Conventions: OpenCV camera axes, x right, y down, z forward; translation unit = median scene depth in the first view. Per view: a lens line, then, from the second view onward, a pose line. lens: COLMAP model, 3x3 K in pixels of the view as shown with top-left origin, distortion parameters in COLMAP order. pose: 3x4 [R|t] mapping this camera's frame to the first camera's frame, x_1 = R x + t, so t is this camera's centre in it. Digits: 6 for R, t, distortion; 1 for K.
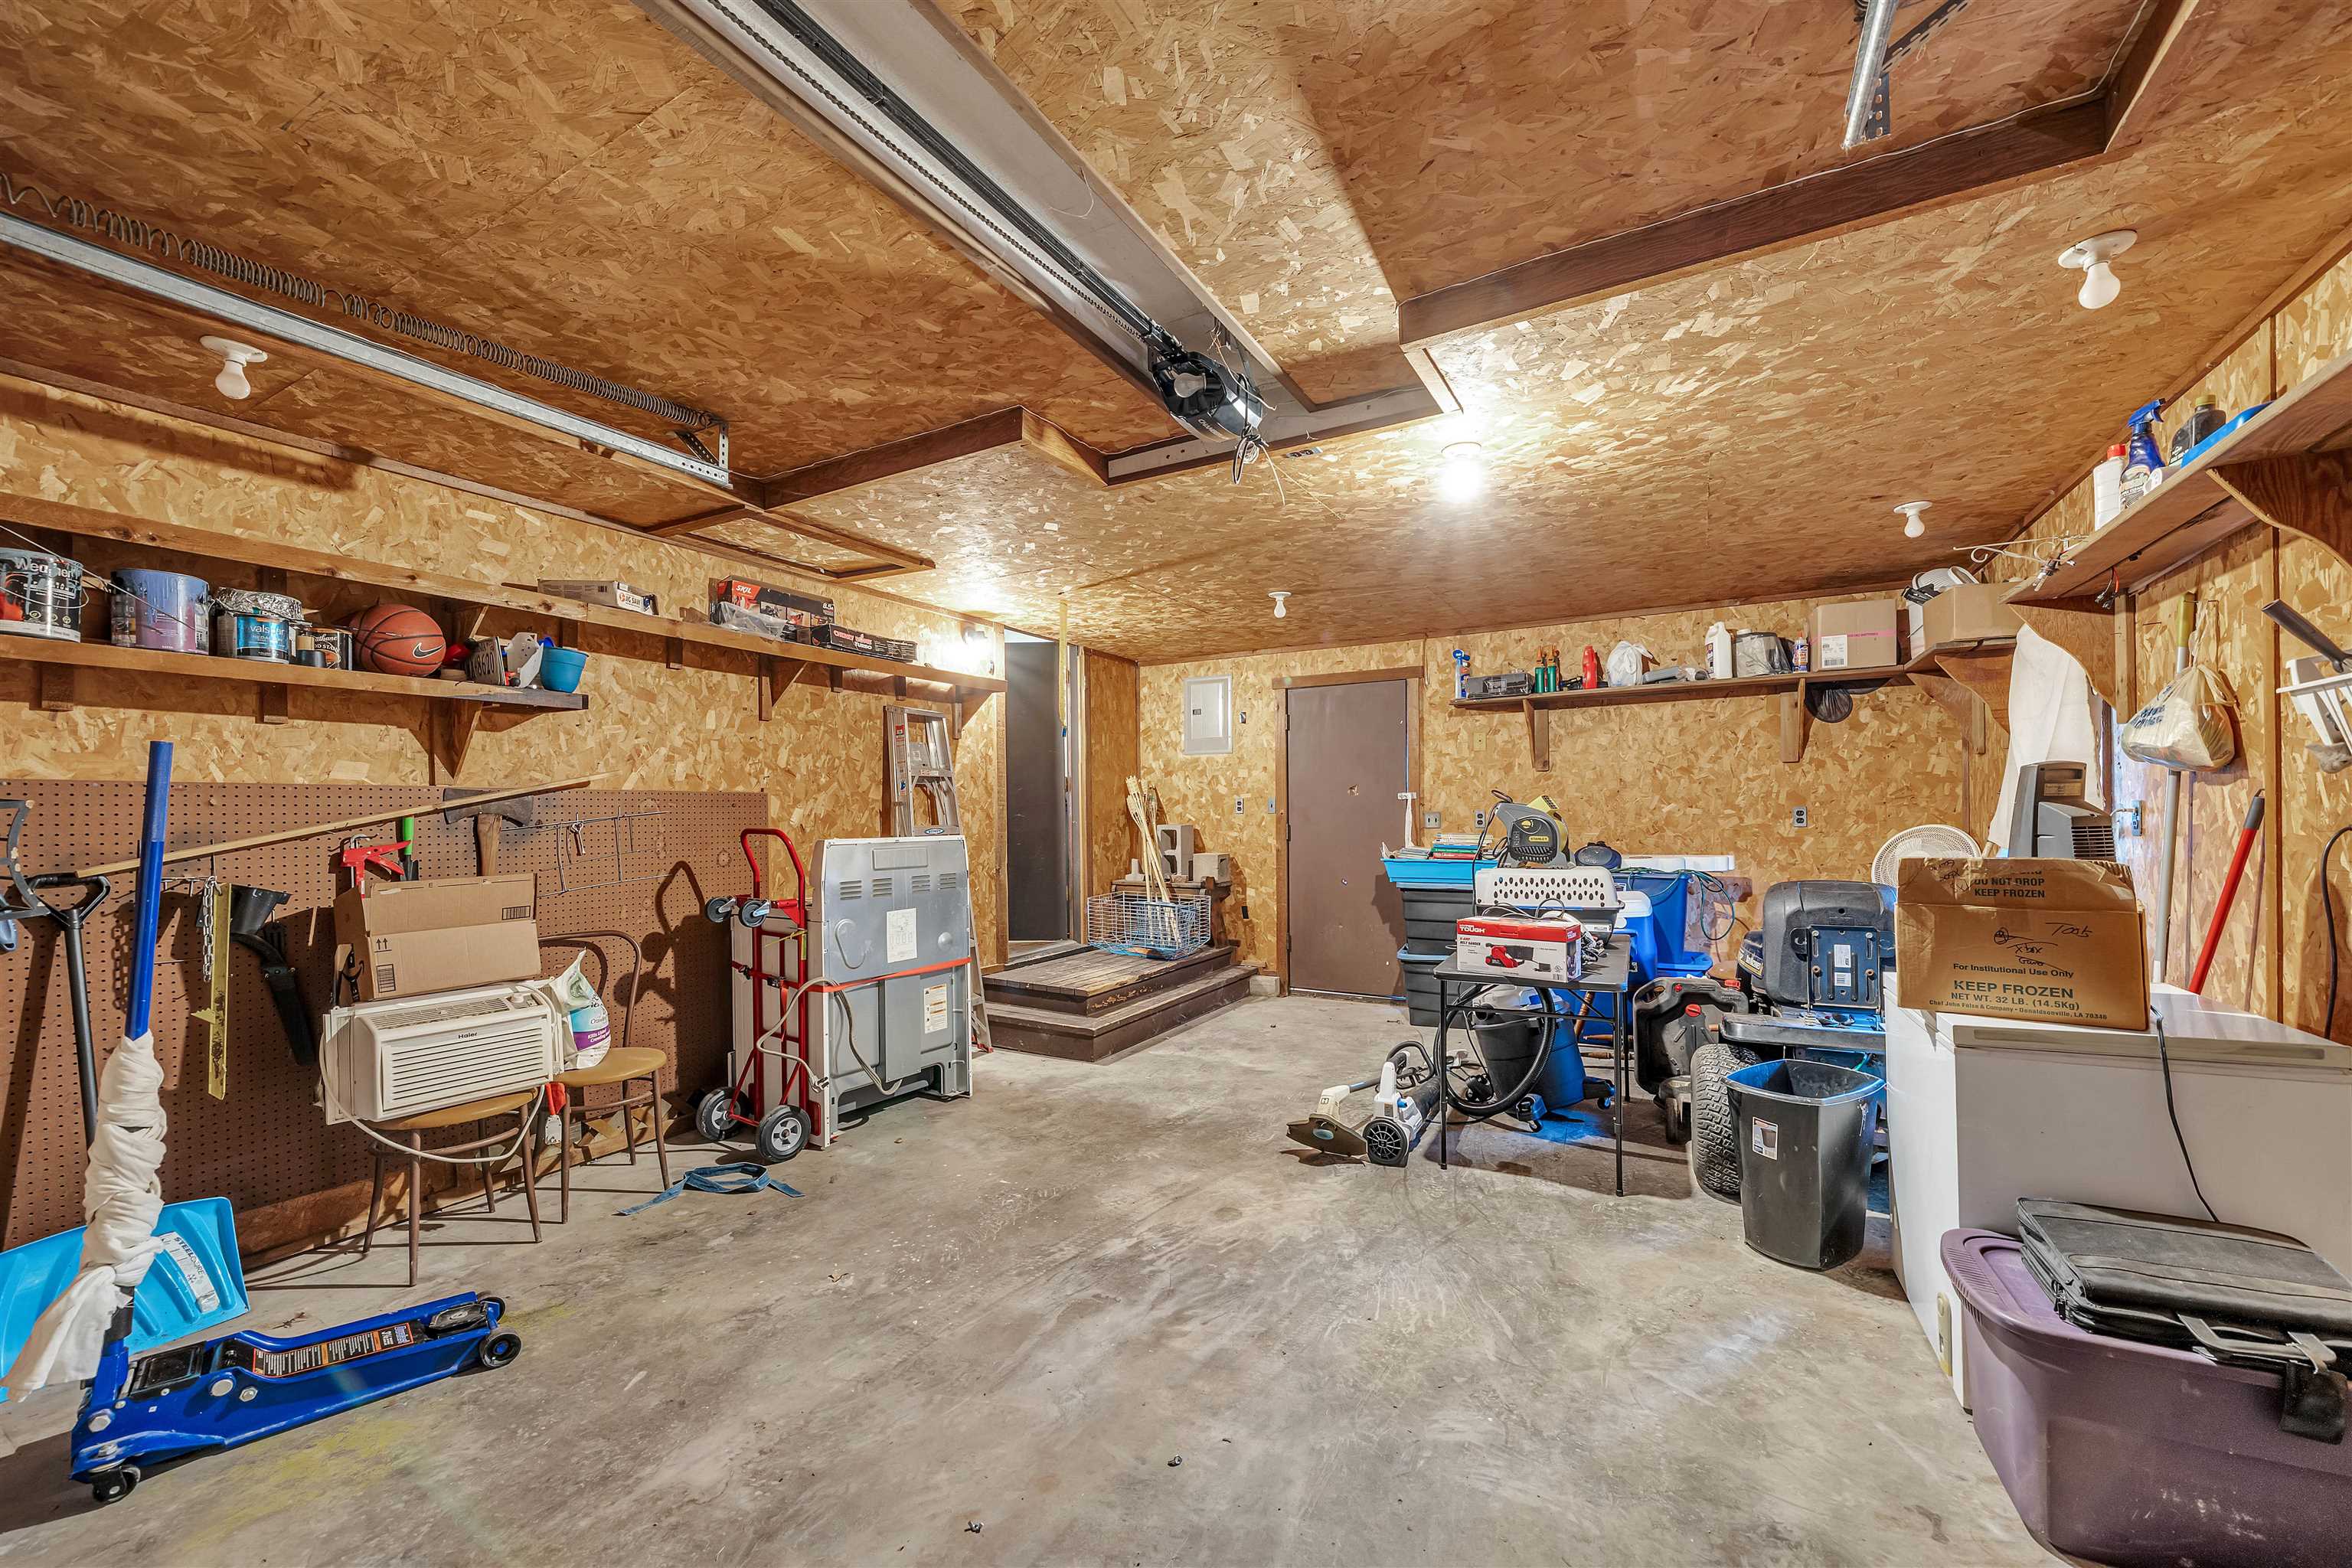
lens RADIAL K [[926.7, 0, 1169.9], [0, 926.7, 806.3], [0, 0, 1]] dist [-0.001553, -0.000202]
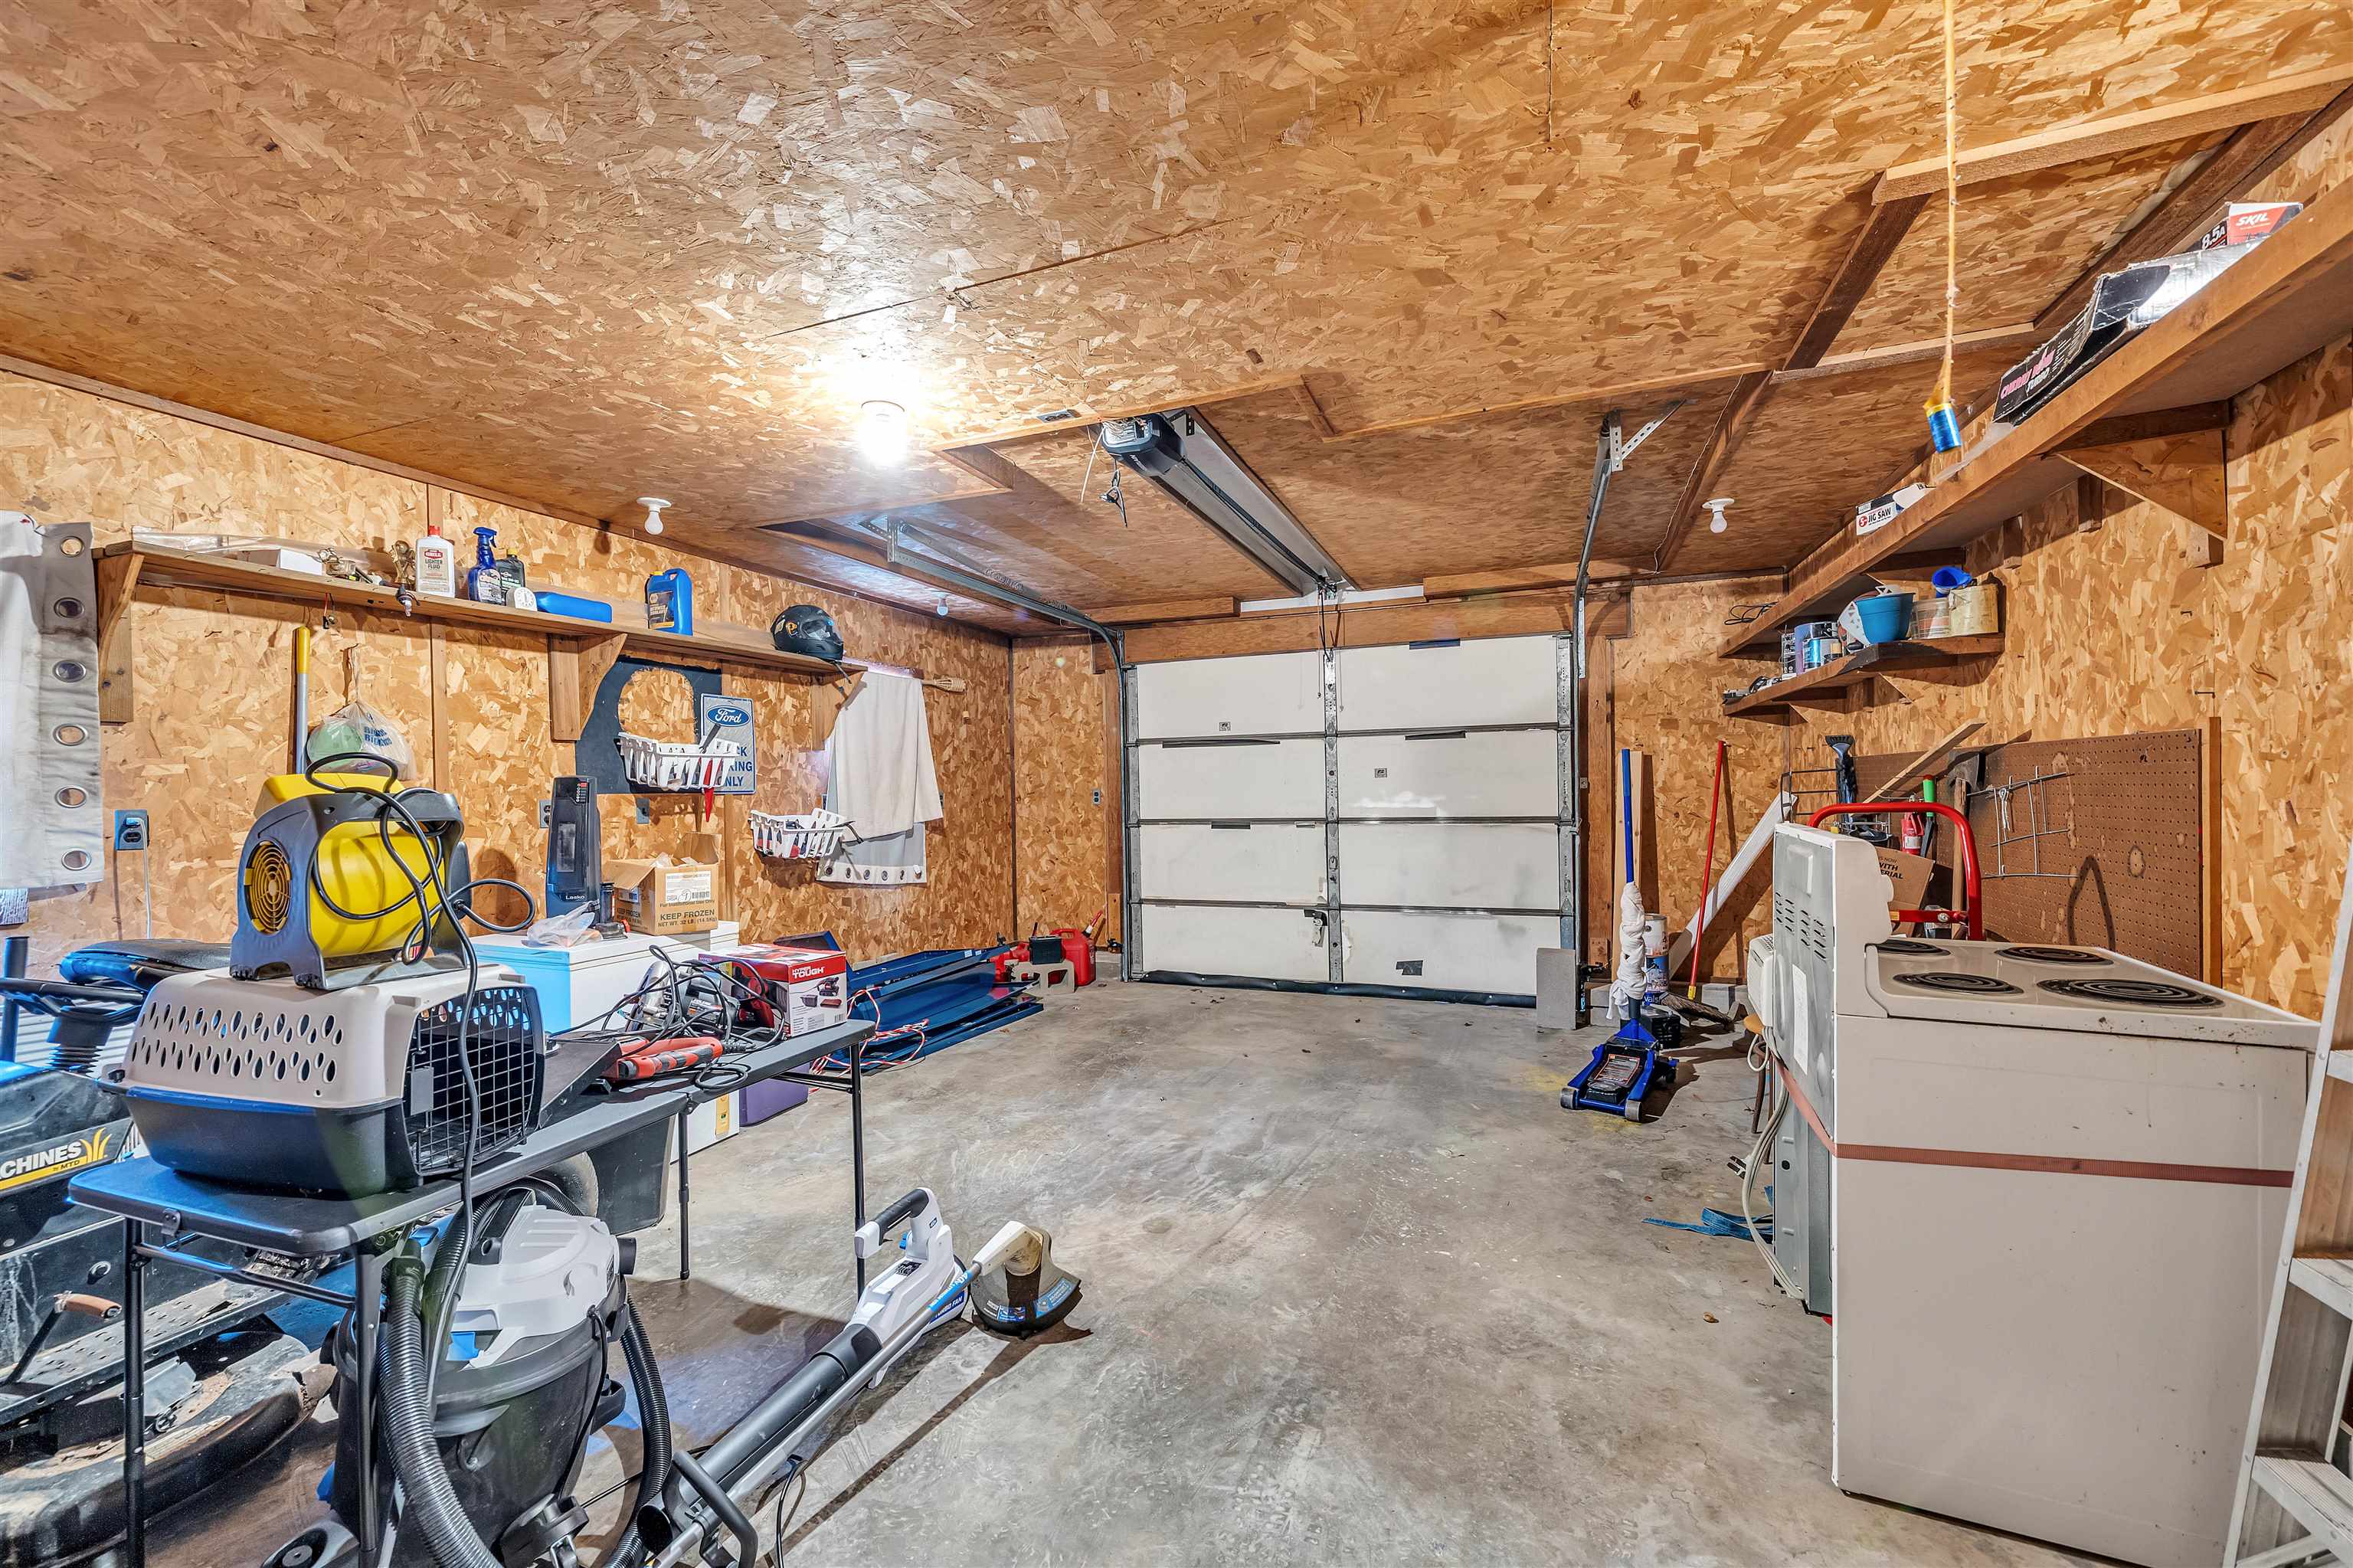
lens RADIAL K [[927.1, 0, 1170.4], [0, 927.1, 806.3], [0, 0, 1]] dist [-0.001553, -0.000202]
pose [[-0.988830, 0.029857, -0.146027, 0.193260], [0.029079, 0.999549, 0.007459, 0.010844], [0.146184, 0.003130, -0.989253, 2.141711]]
